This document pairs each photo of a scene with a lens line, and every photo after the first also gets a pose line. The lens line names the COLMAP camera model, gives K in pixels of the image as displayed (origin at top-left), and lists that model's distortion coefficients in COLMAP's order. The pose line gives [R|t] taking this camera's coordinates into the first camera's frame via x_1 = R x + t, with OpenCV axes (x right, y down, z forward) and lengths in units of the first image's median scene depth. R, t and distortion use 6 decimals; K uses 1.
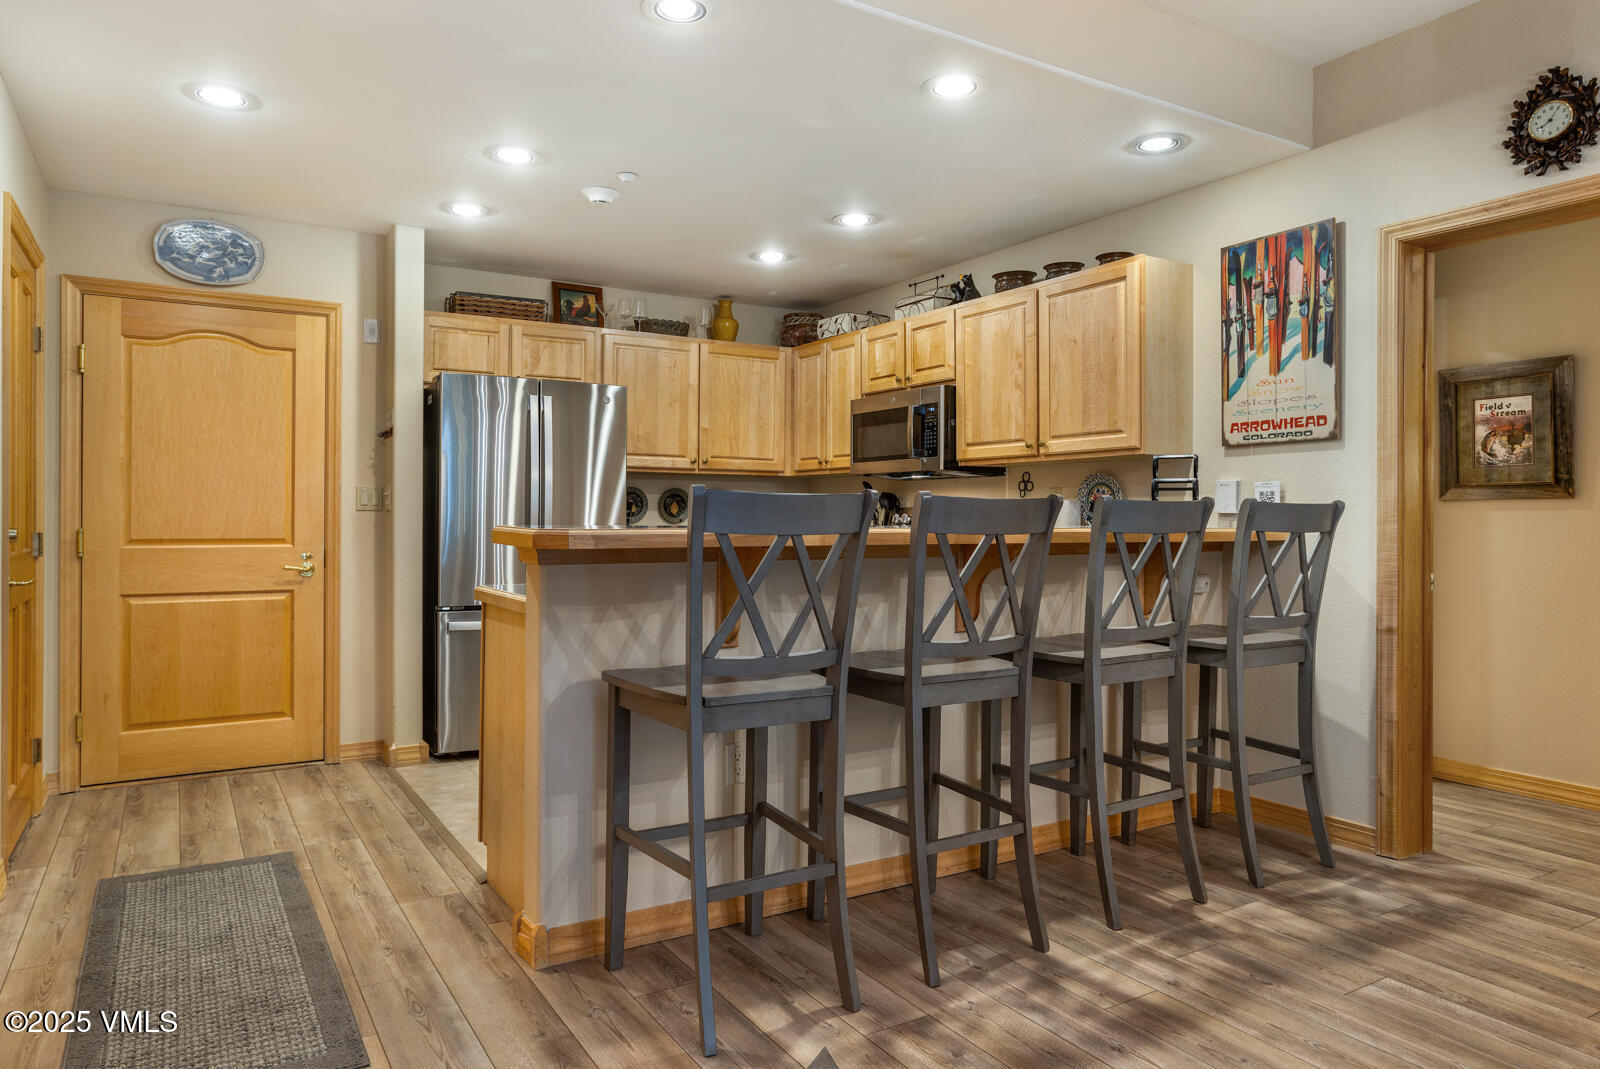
lens RADIAL K [[1037.5, 0, 776.8], [0, 1037.5, 525.5], [0, 0, 1]] dist [-0.042782, 0.041261]
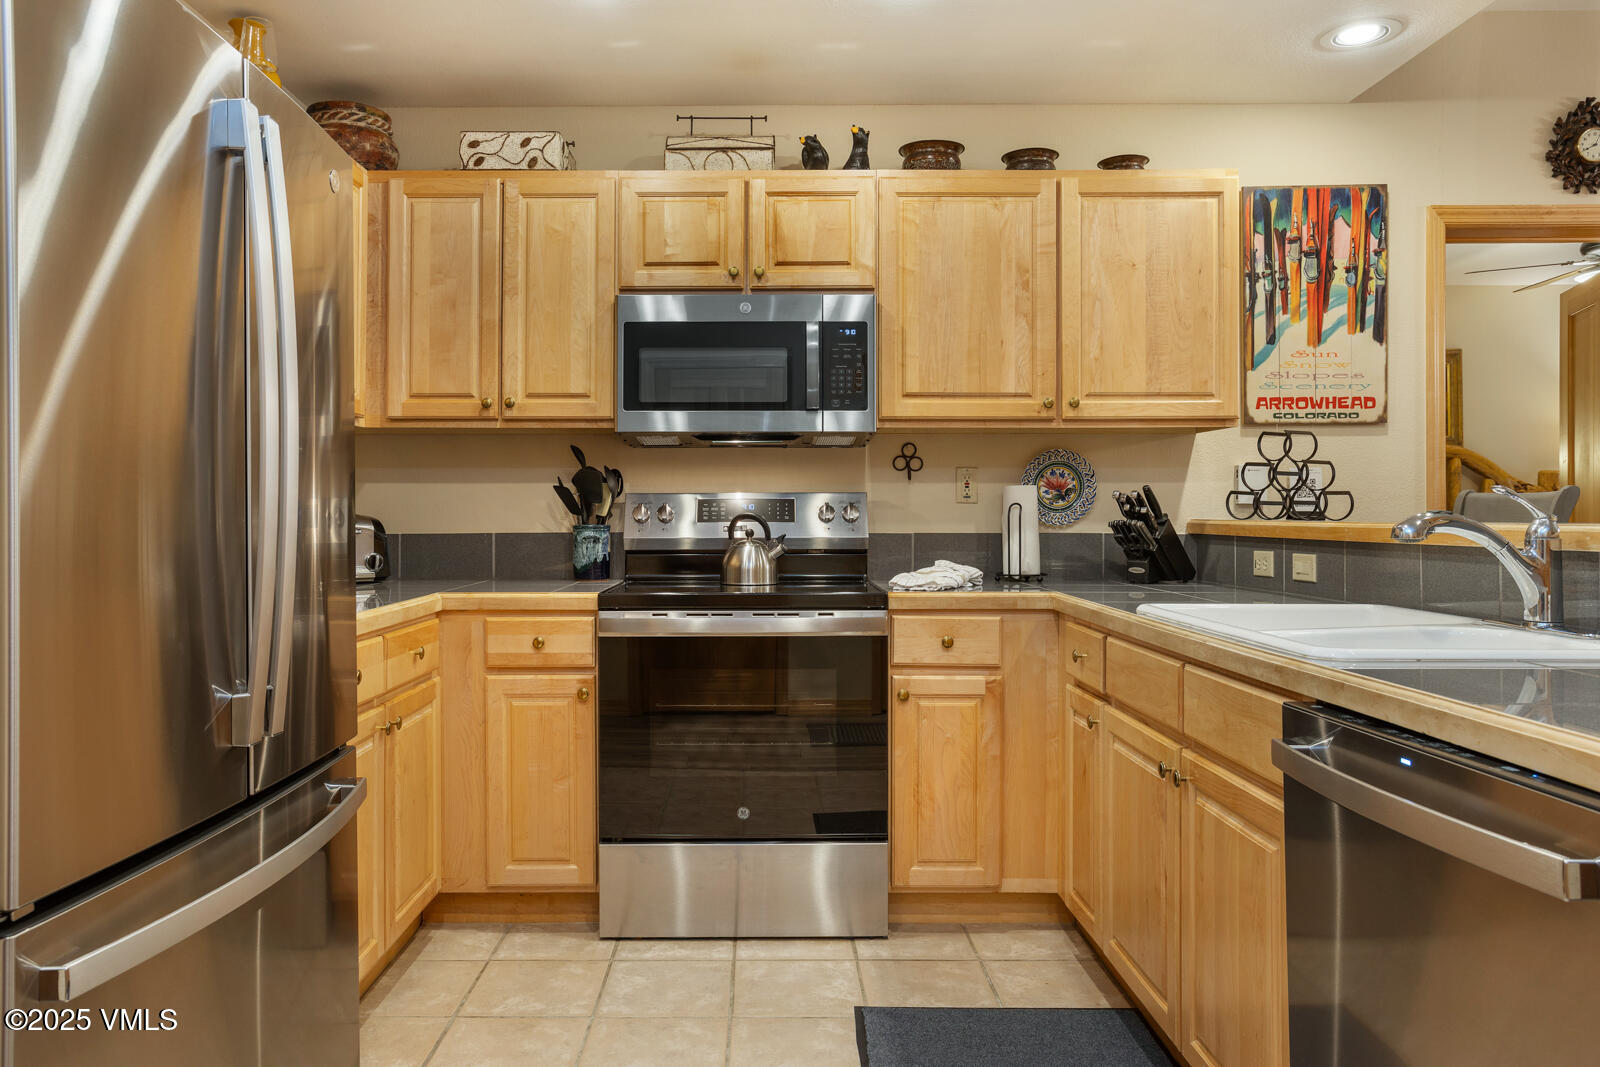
lens RADIAL K [[1094.7, 0, 789.9], [0, 1094.7, 521.8], [0, 0, 1]] dist [-0.008189, 0.014038]
pose [[0.509352, -0.010093, 0.860499, -0.446979], [0.008308, 0.999942, 0.006810, -0.005154], [-0.860518, 0.003680, 0.509406, 0.738464]]
